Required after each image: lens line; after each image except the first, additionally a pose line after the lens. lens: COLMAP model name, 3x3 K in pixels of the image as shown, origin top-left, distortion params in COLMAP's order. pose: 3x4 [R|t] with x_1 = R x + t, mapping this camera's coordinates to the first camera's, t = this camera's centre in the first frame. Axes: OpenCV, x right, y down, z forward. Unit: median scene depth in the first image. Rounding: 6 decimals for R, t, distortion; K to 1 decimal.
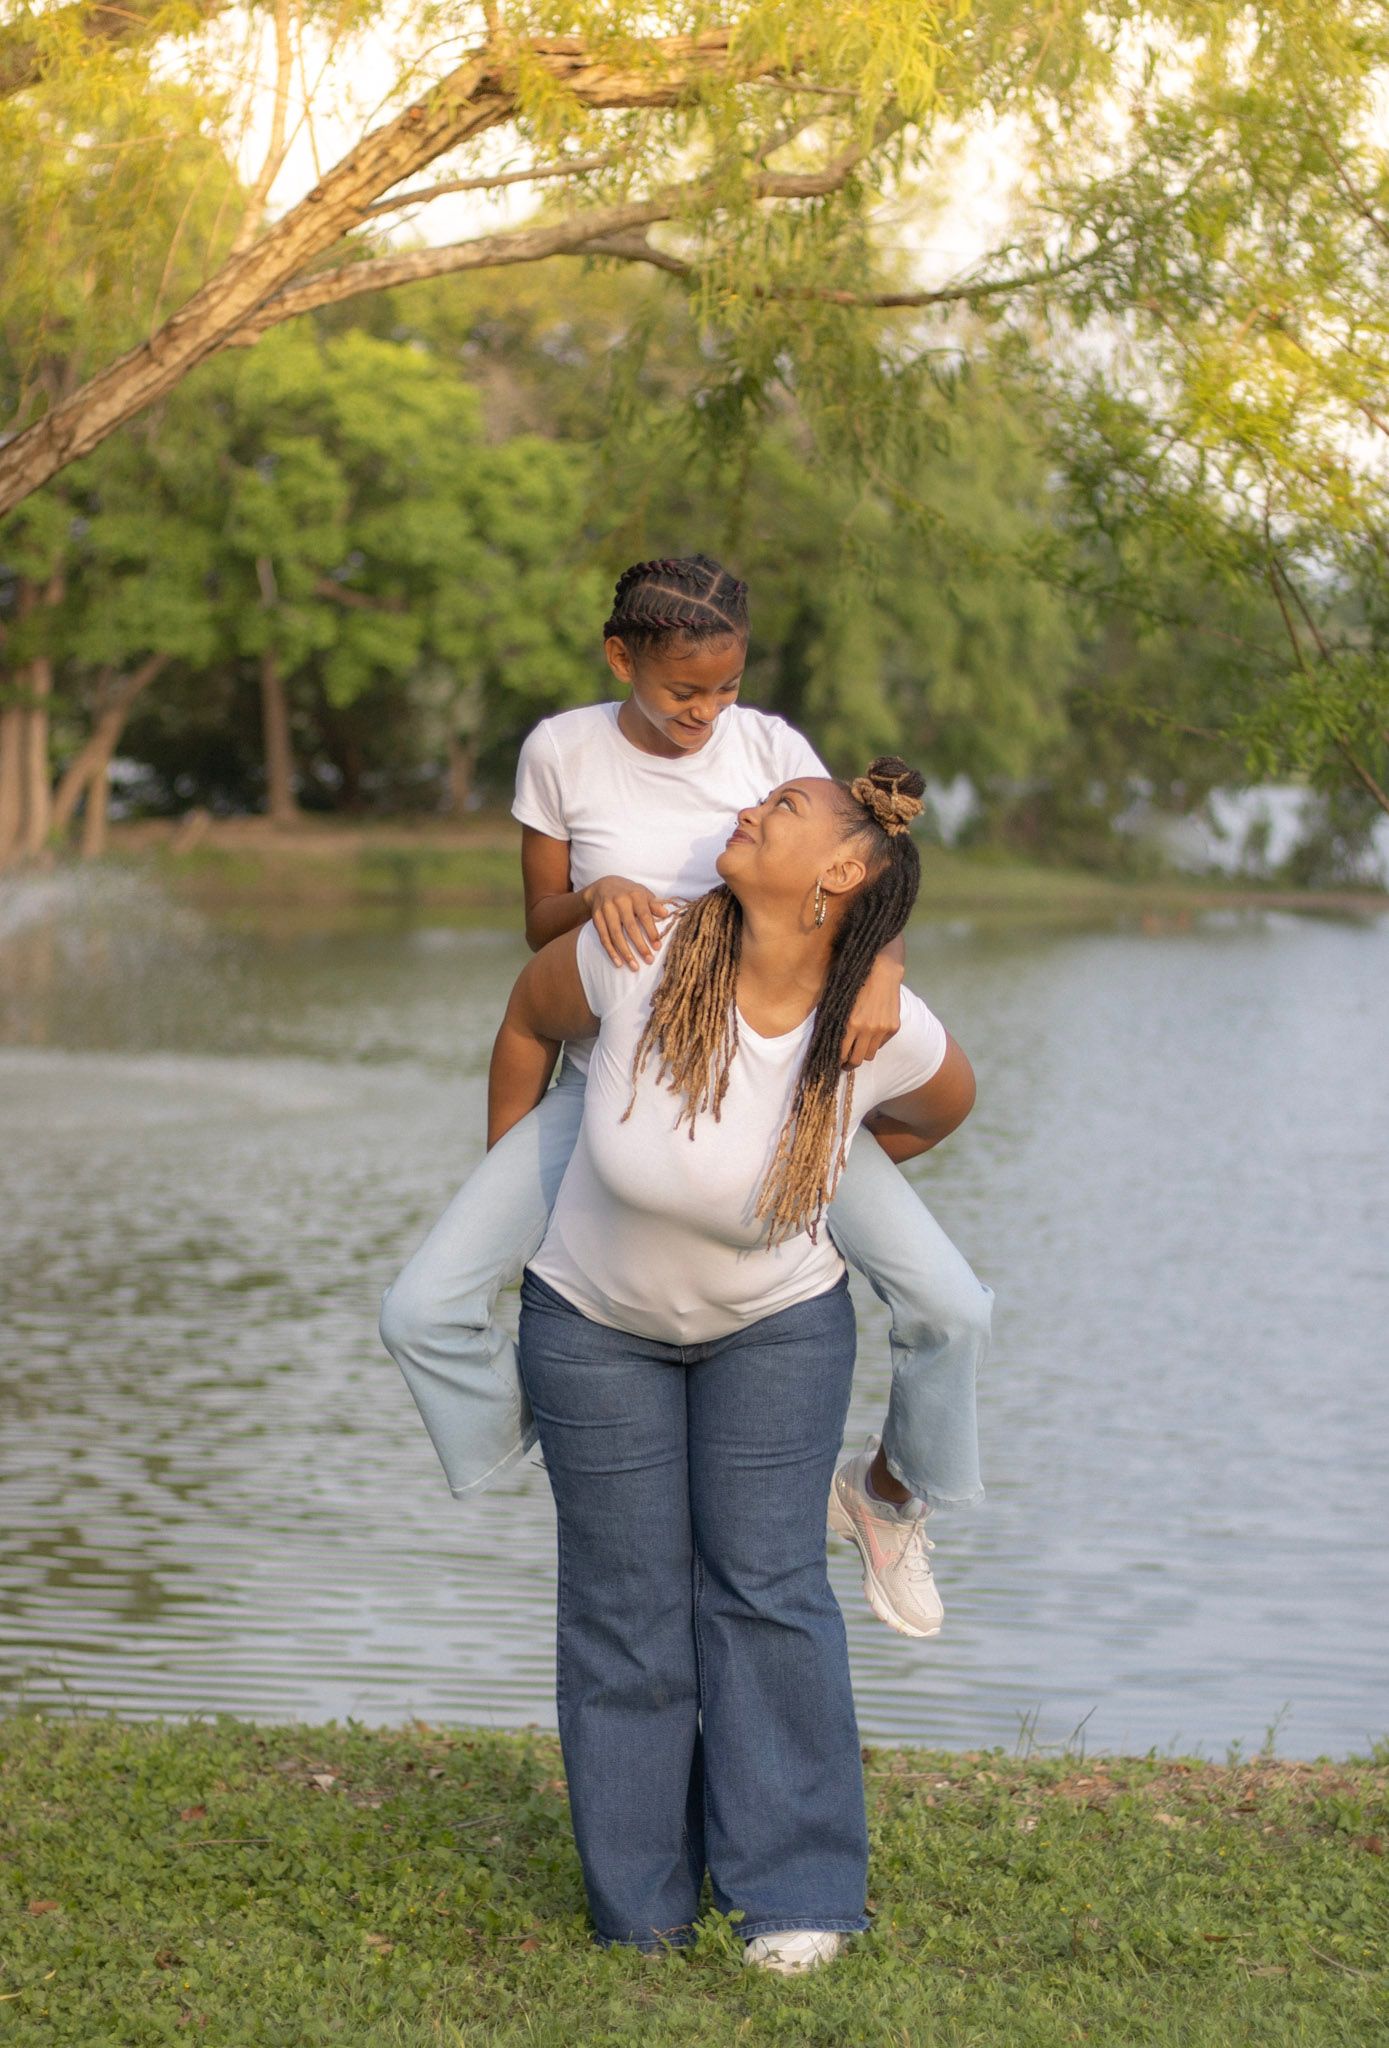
lens RADIAL K [[5402.6, 0, 694.5], [0, 5402.6, 1024.0], [0, 0, 1]] dist [0.315719, -0.612427]
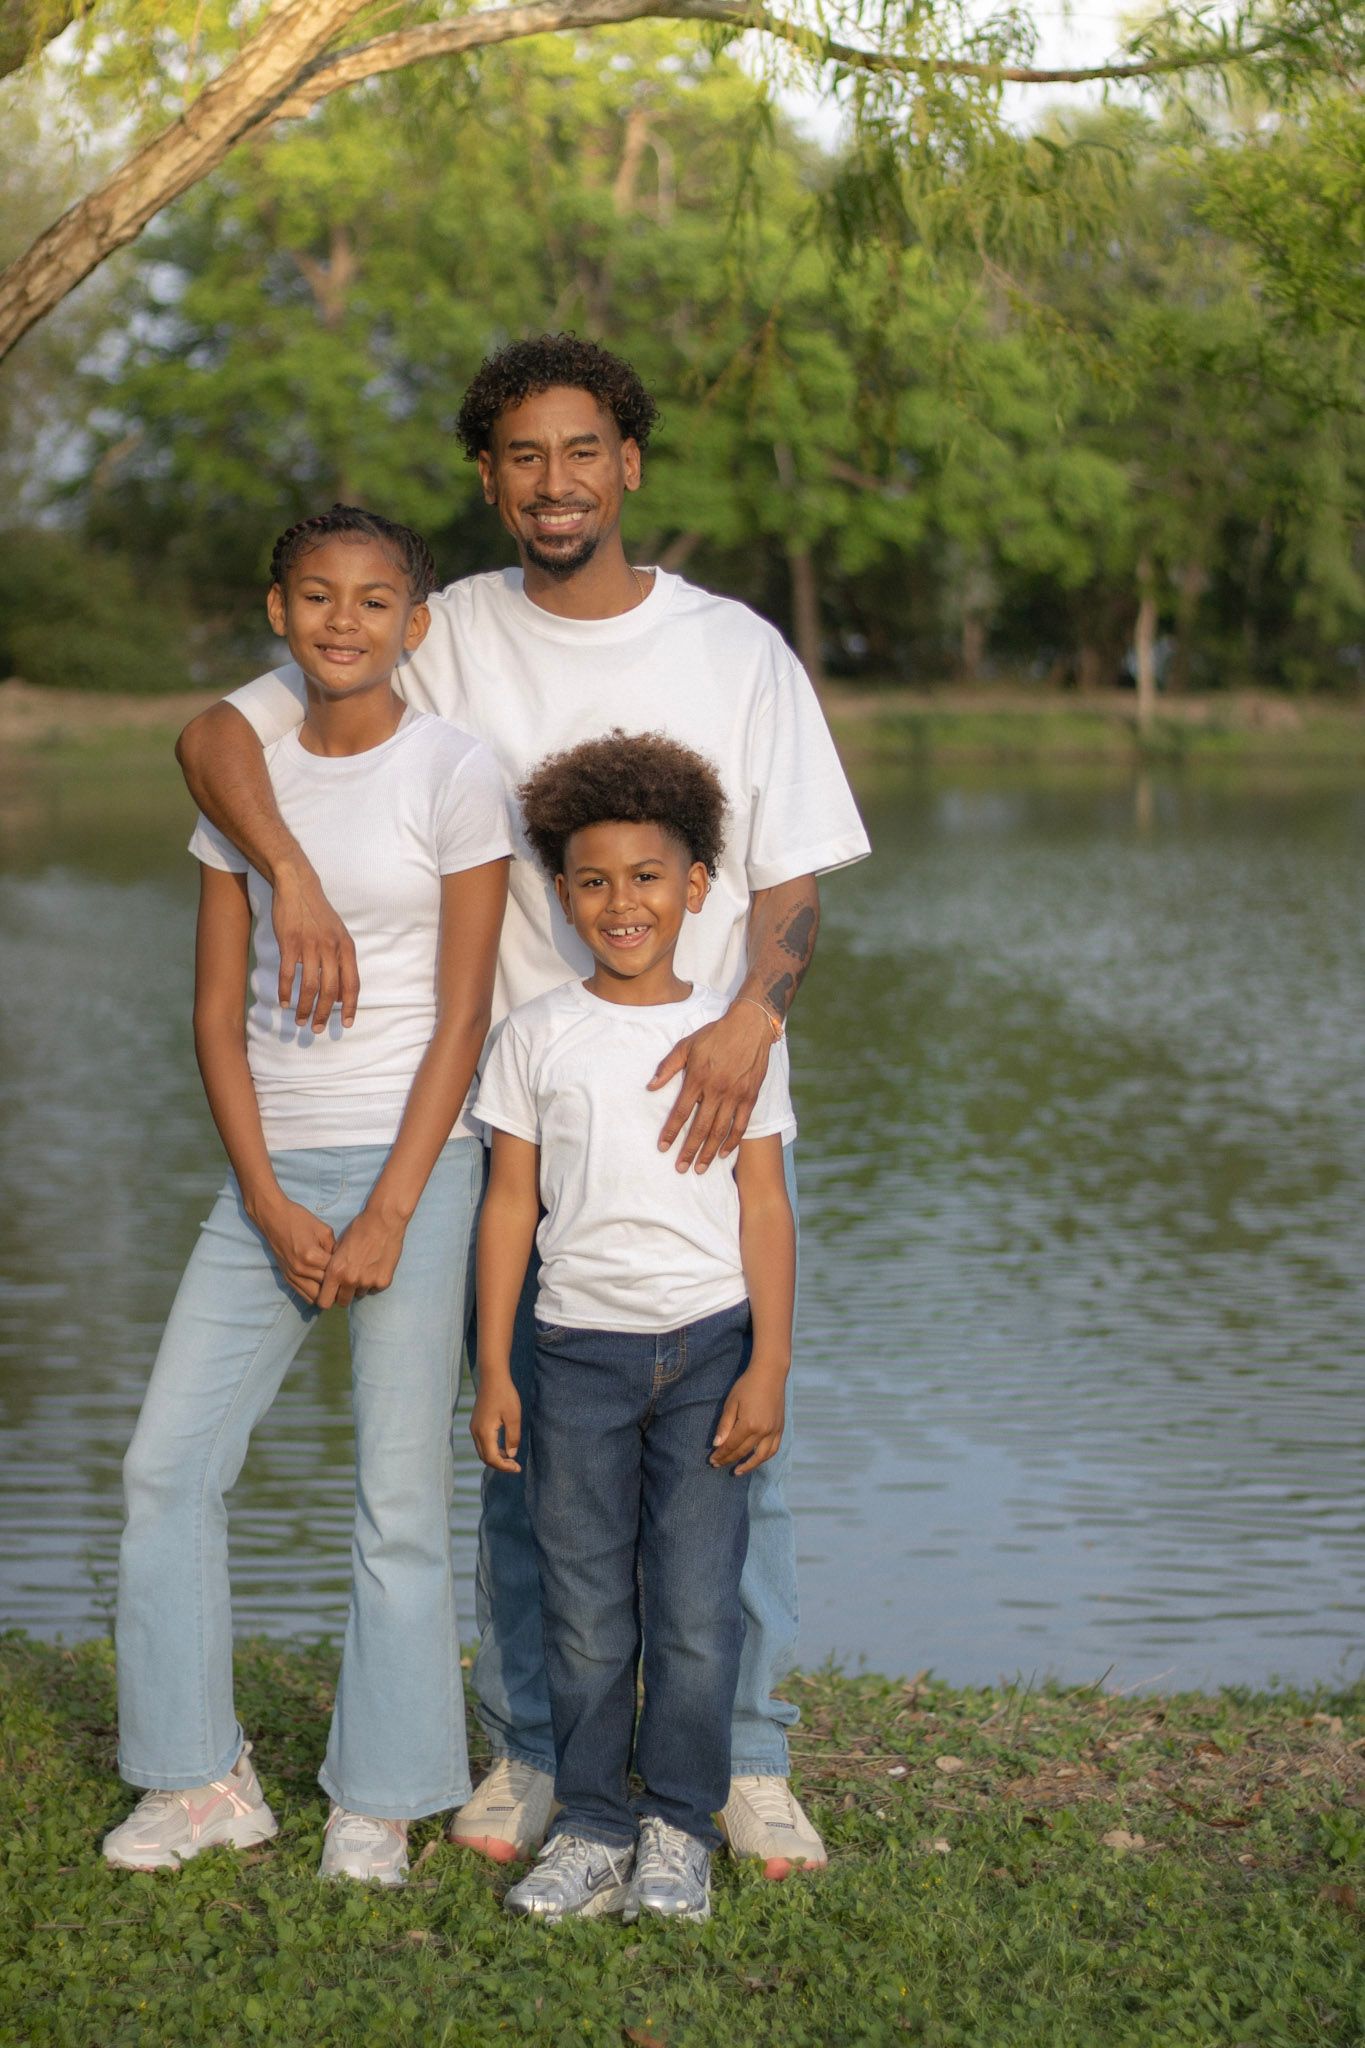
lens RADIAL K [[4805.5, 0, 711.6], [0, 4805.5, 1015.5], [0, 0, 1]] dist [-0.014197, 0.473695]
pose [[0.993956, 0.007136, -0.109548, 0.075800], [-0.003885, 0.999546, 0.029863, 0.001306], [0.109712, -0.029257, 0.993533, 0.203671]]
